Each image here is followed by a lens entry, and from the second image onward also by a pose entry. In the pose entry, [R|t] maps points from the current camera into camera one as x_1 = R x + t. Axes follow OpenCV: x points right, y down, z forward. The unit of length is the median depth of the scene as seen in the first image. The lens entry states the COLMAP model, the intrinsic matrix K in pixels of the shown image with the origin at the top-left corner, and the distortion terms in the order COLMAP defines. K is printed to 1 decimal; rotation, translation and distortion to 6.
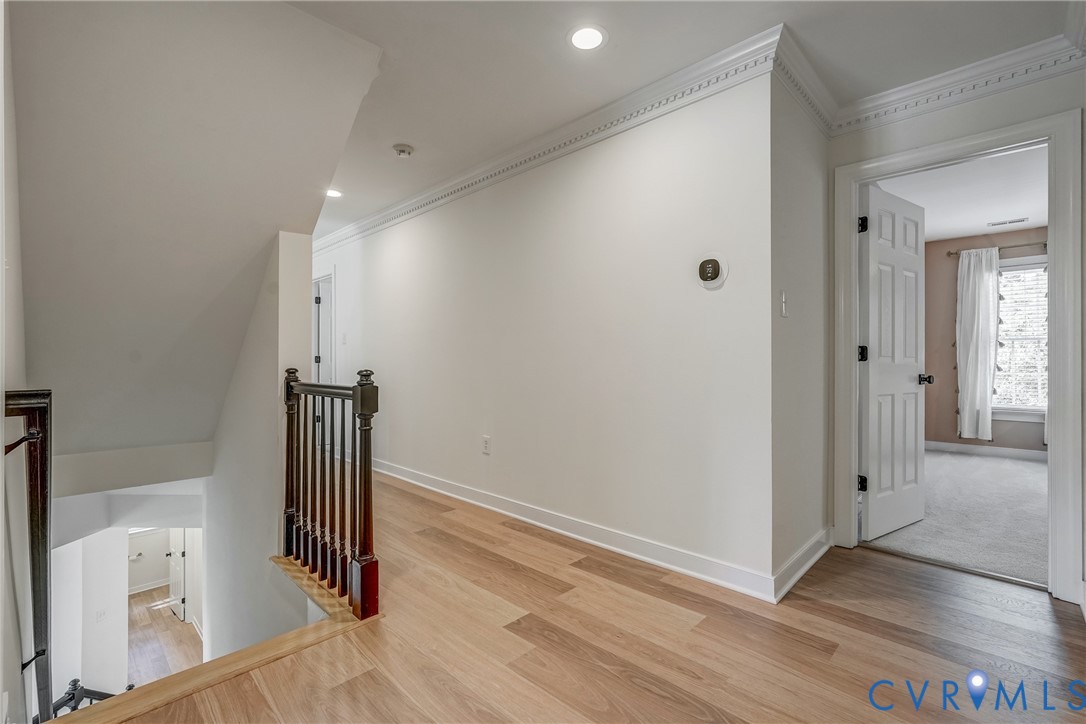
lens RADIAL K [[483.4, 0, 549.4], [0, 483.4, 361.3], [0, 0, 1]] dist [-0.007683, 0.003530]
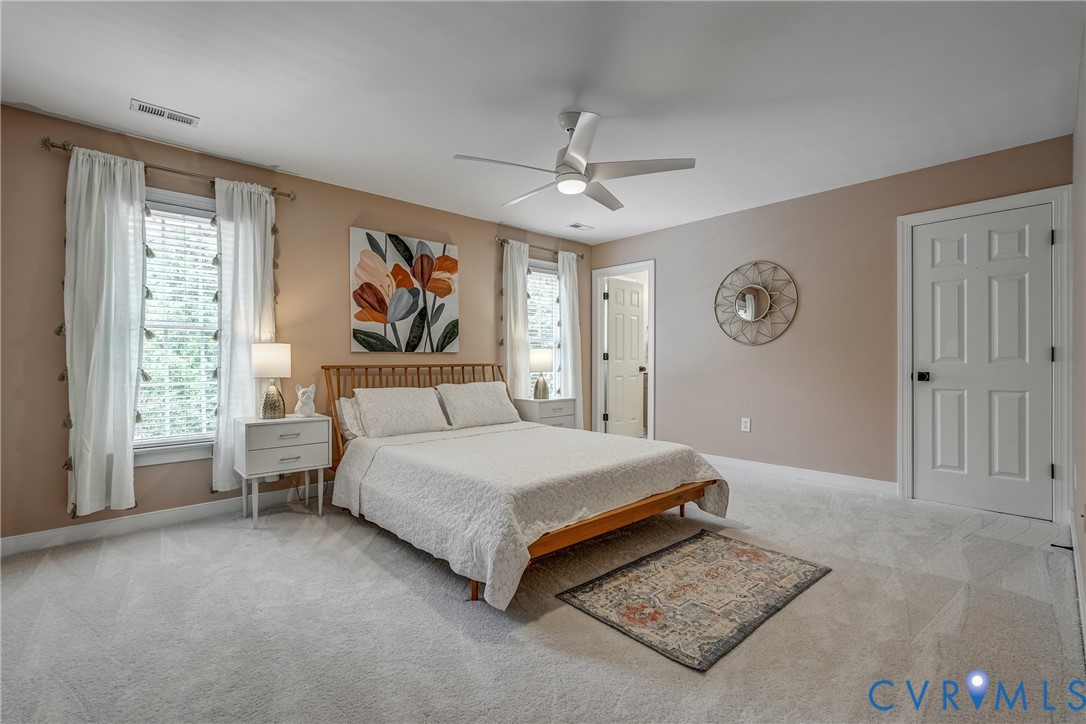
lens RADIAL K [[483.4, 0, 547.1], [0, 483.4, 359.0], [0, 0, 1]] dist [-0.007683, 0.003530]
pose [[0.085914, -0.000317, 0.996302, 0.402269], [0.007096, 0.999975, -0.000294, -0.002004], [-0.996277, 0.007095, 0.085914, 0.472699]]
